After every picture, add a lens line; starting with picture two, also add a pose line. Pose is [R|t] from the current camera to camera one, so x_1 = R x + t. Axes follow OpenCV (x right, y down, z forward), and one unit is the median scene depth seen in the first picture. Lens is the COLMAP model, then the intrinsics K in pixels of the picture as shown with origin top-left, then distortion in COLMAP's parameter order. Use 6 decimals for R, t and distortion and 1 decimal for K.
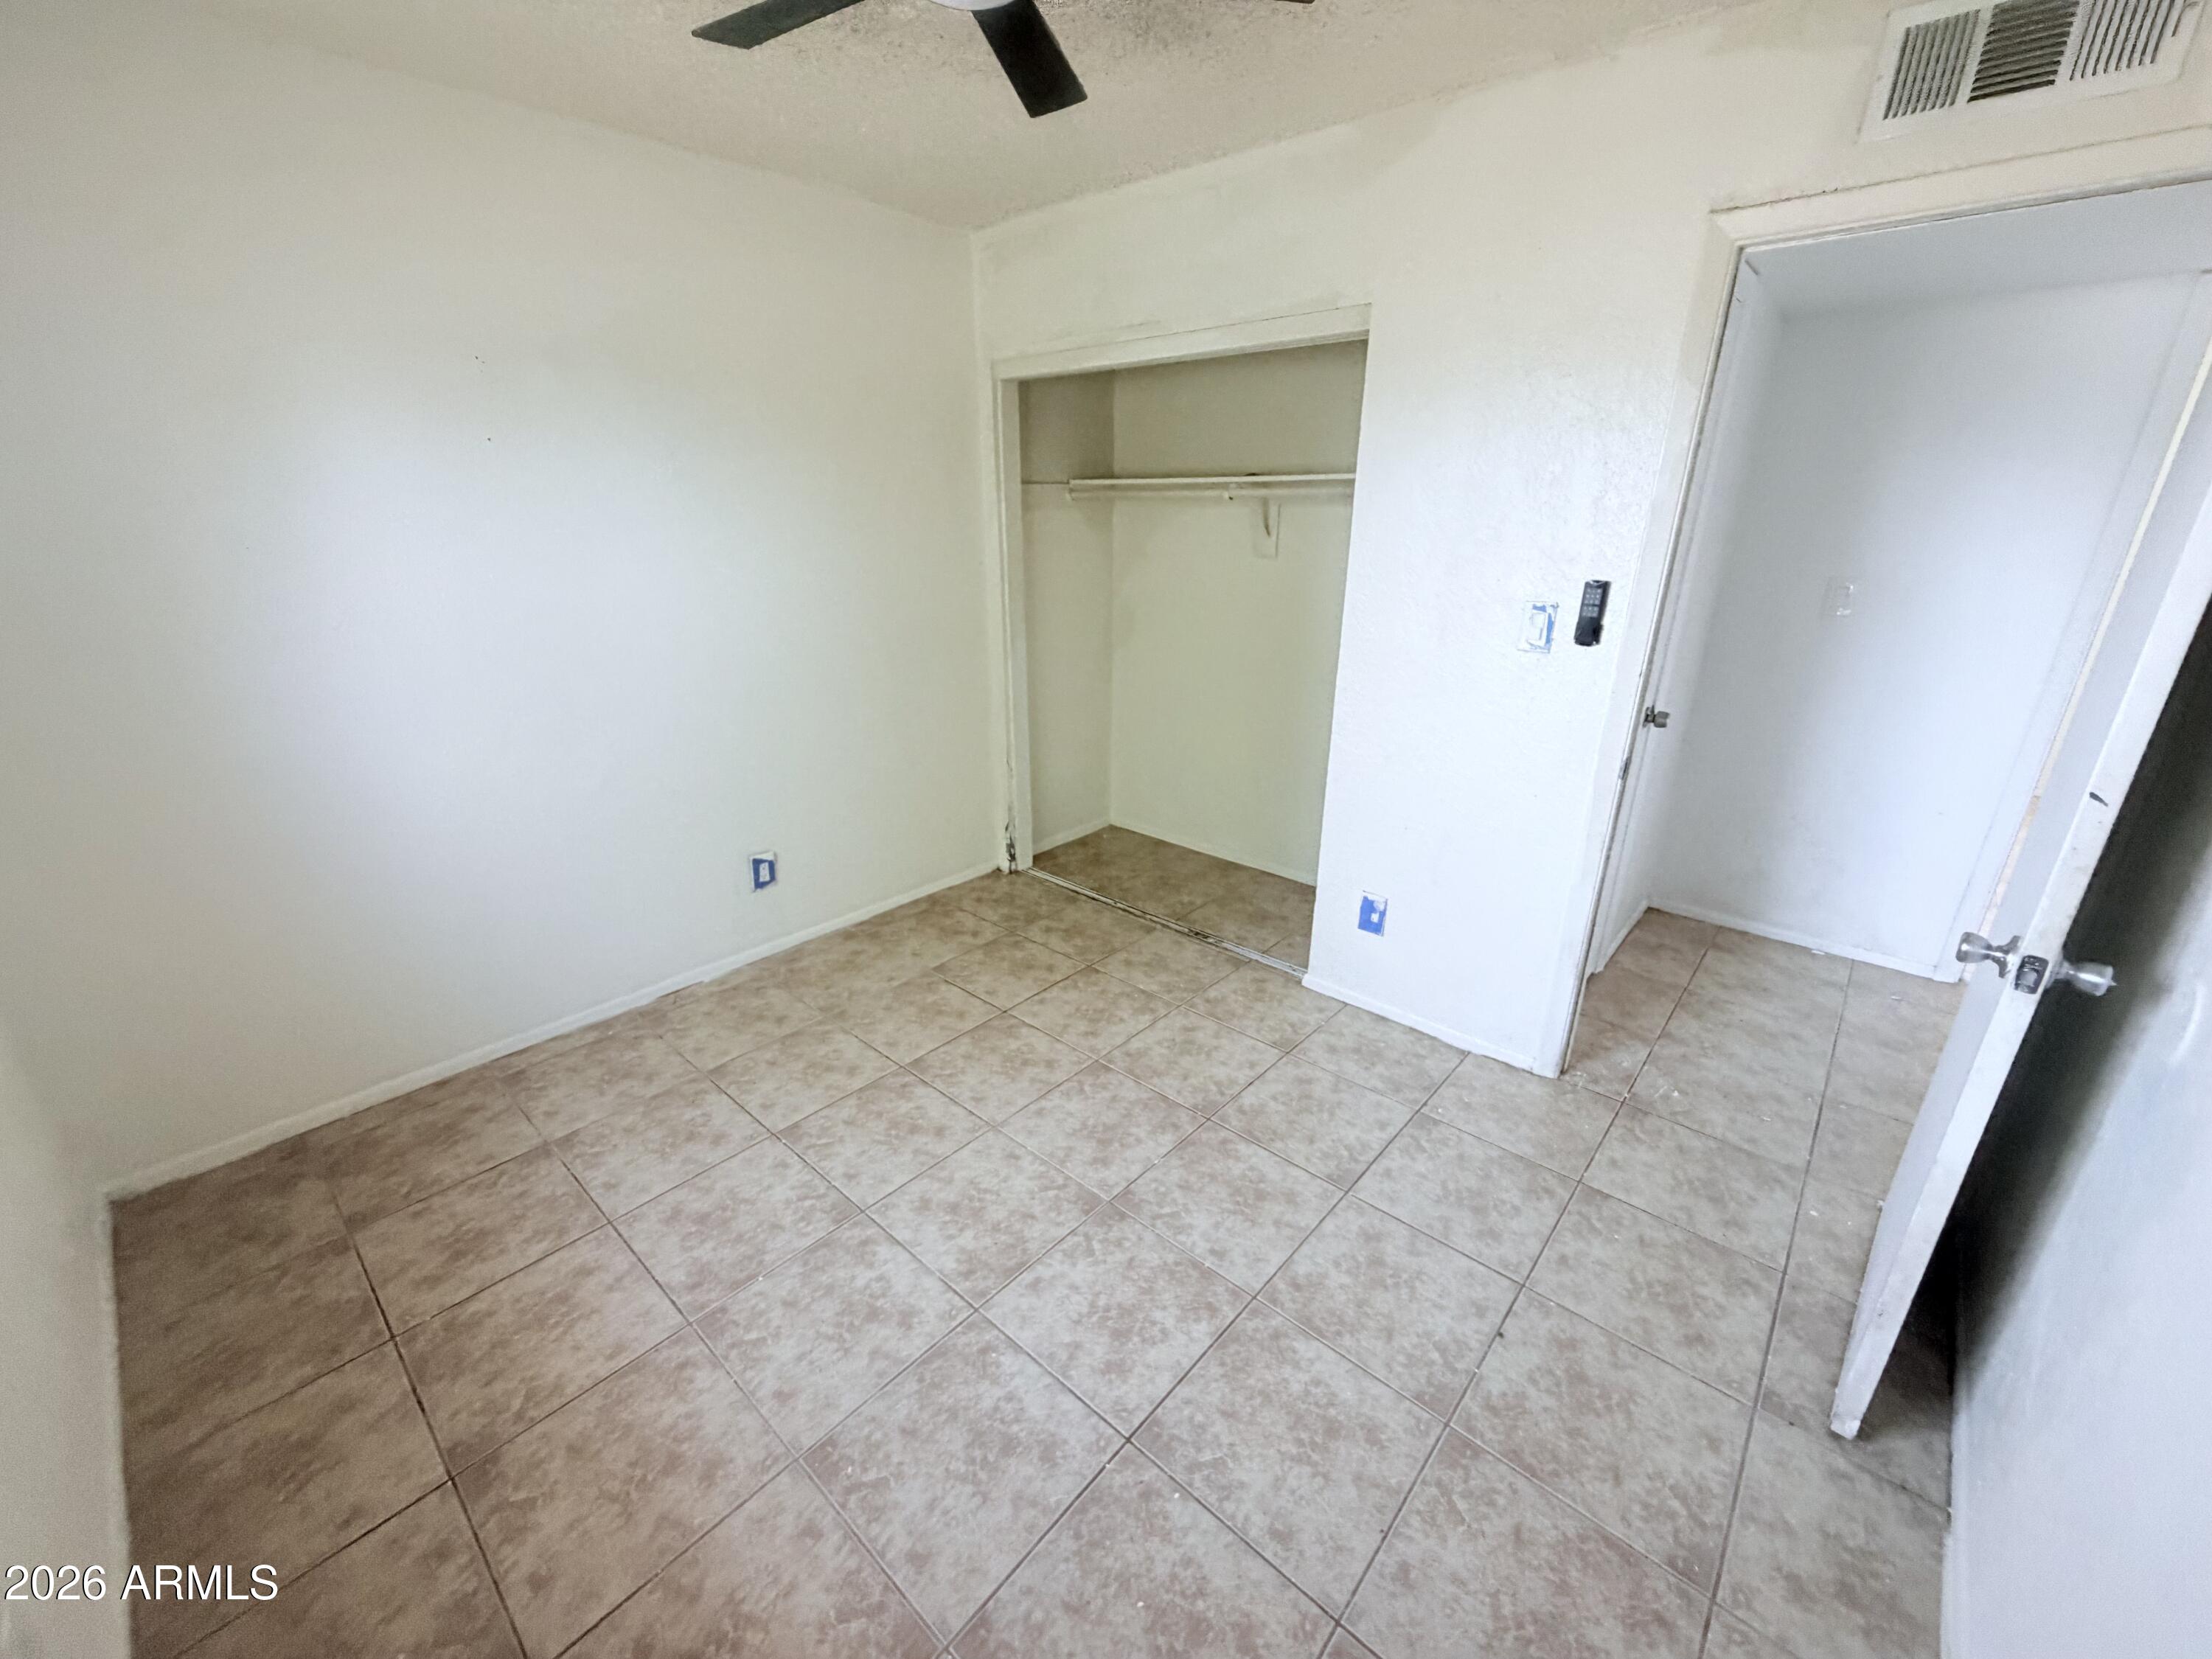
lens RADIAL K [[881.9, 0, 1117.2], [0, 881.9, 835.2], [0, 0, 1]] dist [0.001840, 0.000289]
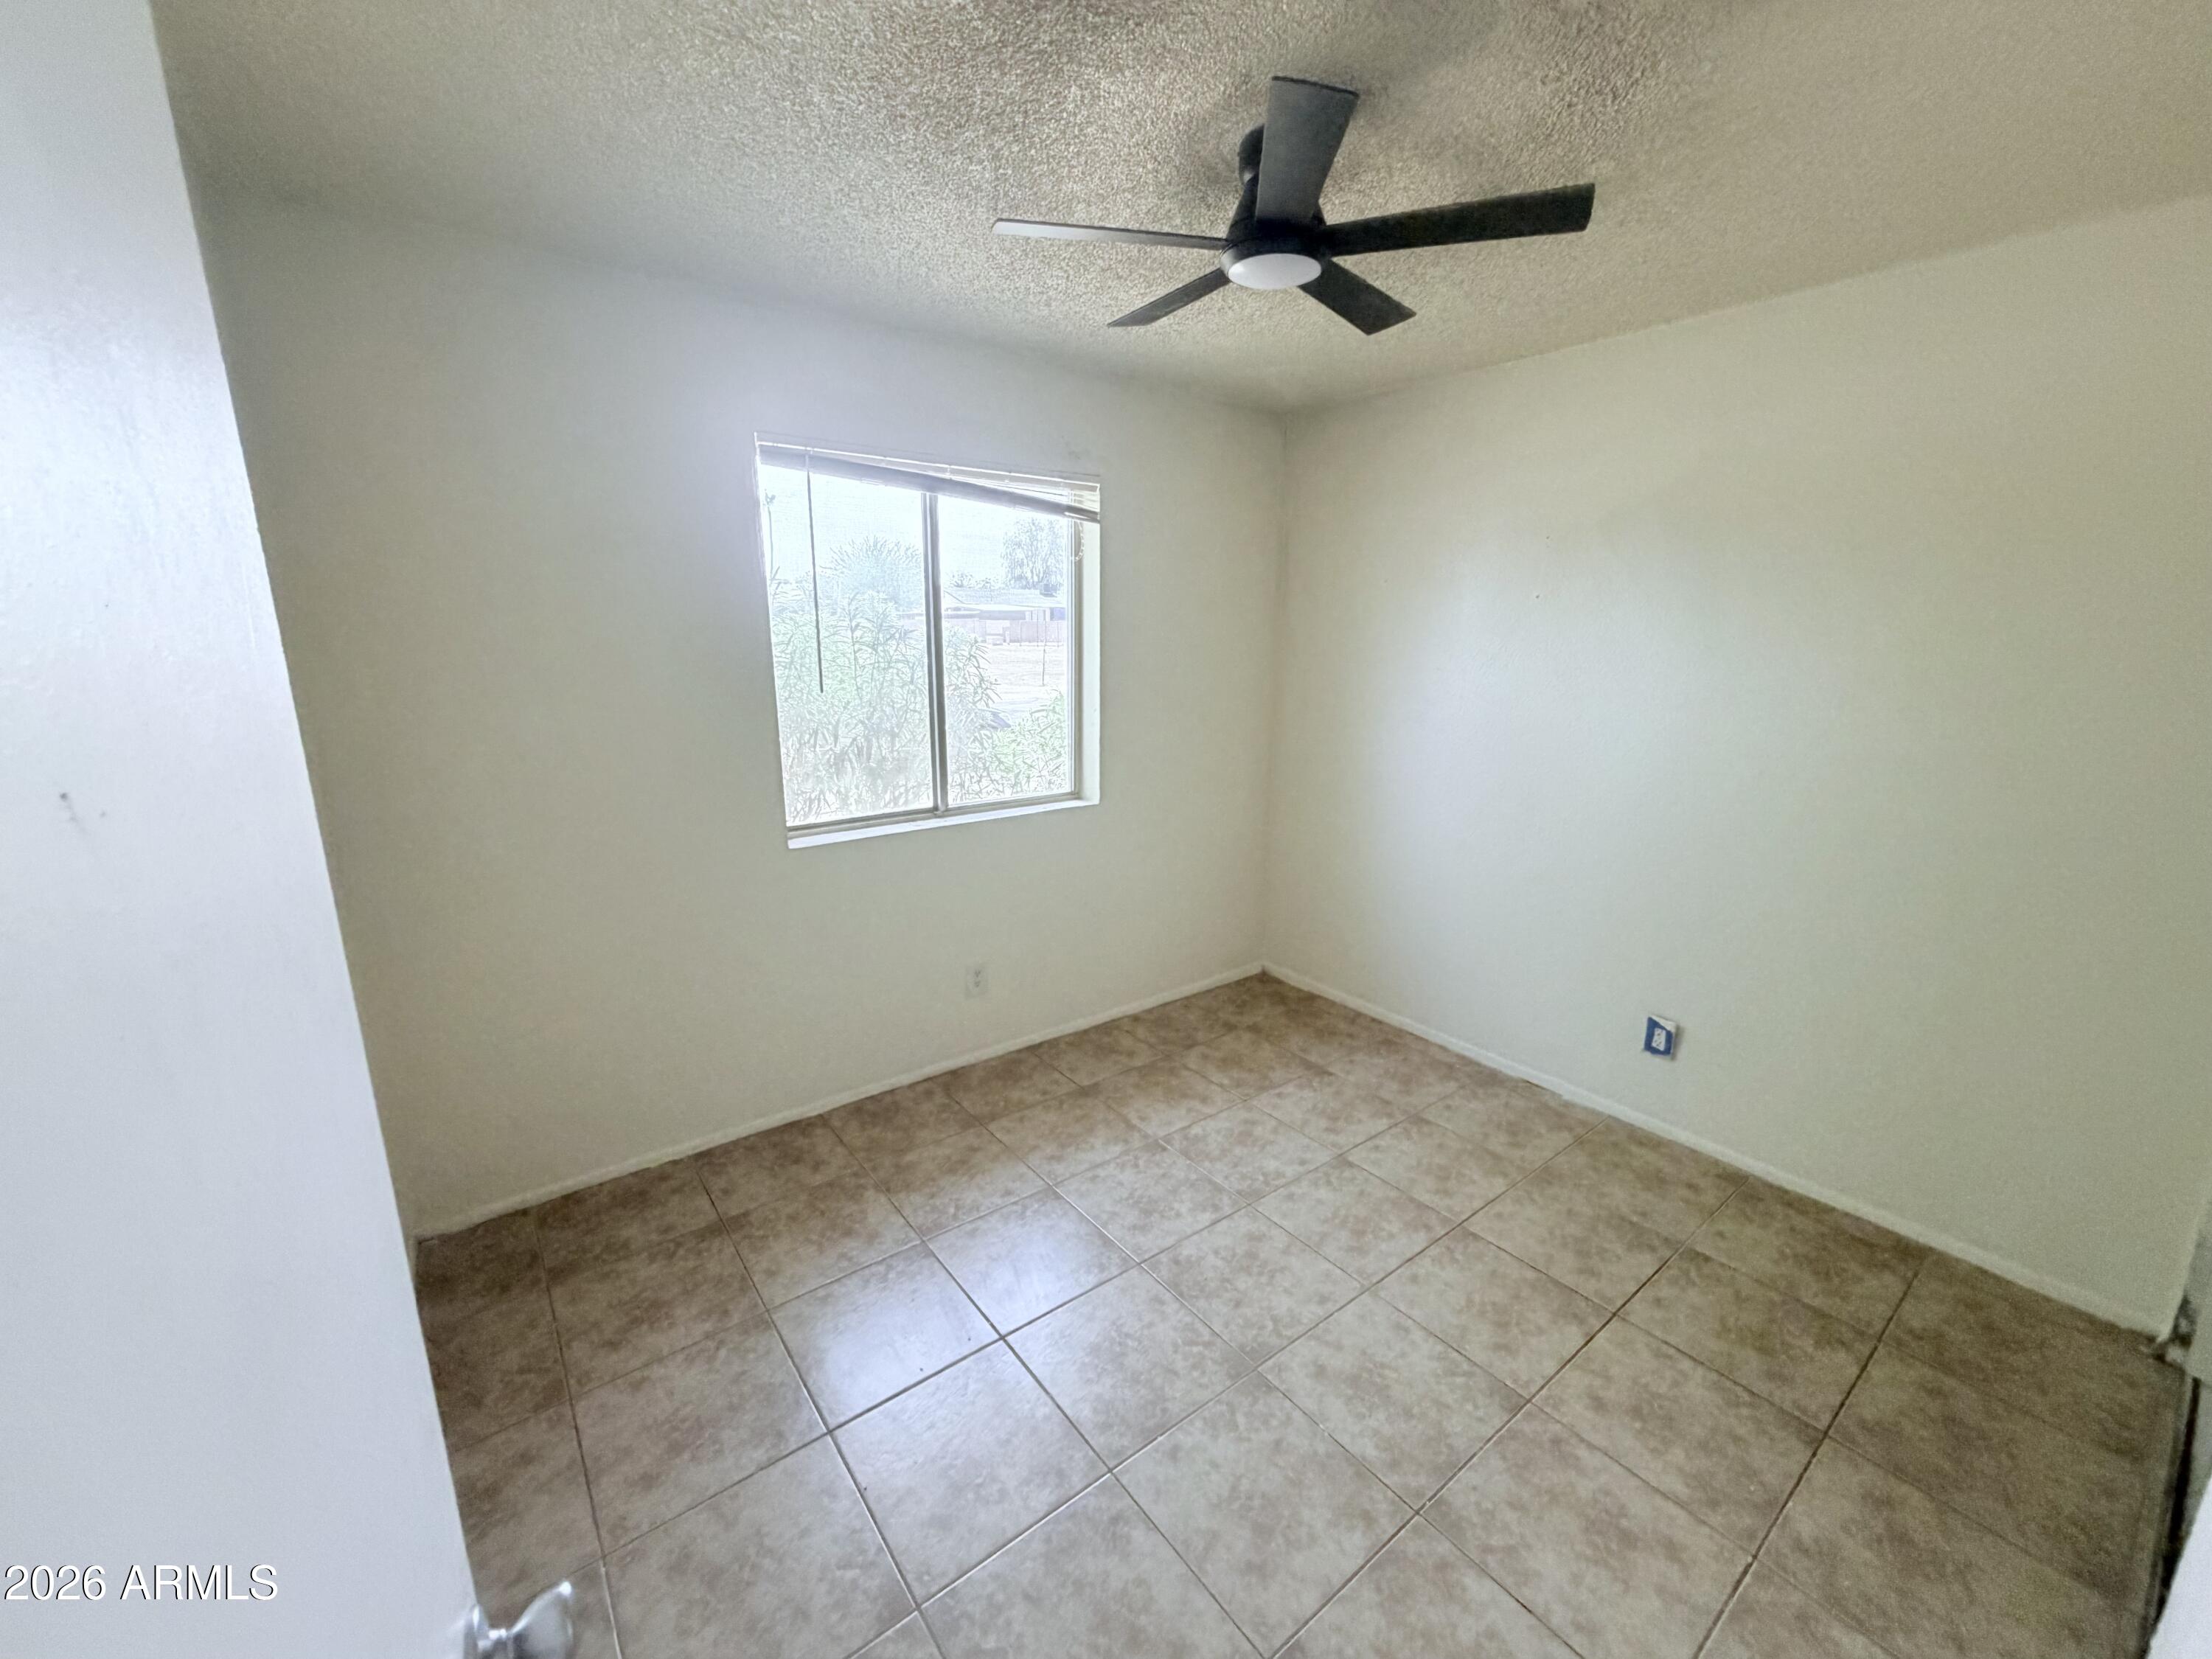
lens RADIAL K [[881.9, 0, 1100.6], [0, 881.9, 831.6], [0, 0, 1]] dist [0.001840, 0.000289]
pose [[-0.197297, 0.218018, -0.955794, 0.681678], [-0.349405, 0.895294, 0.276342, -0.254525], [0.915964, 0.388480, -0.100462, 0.618057]]
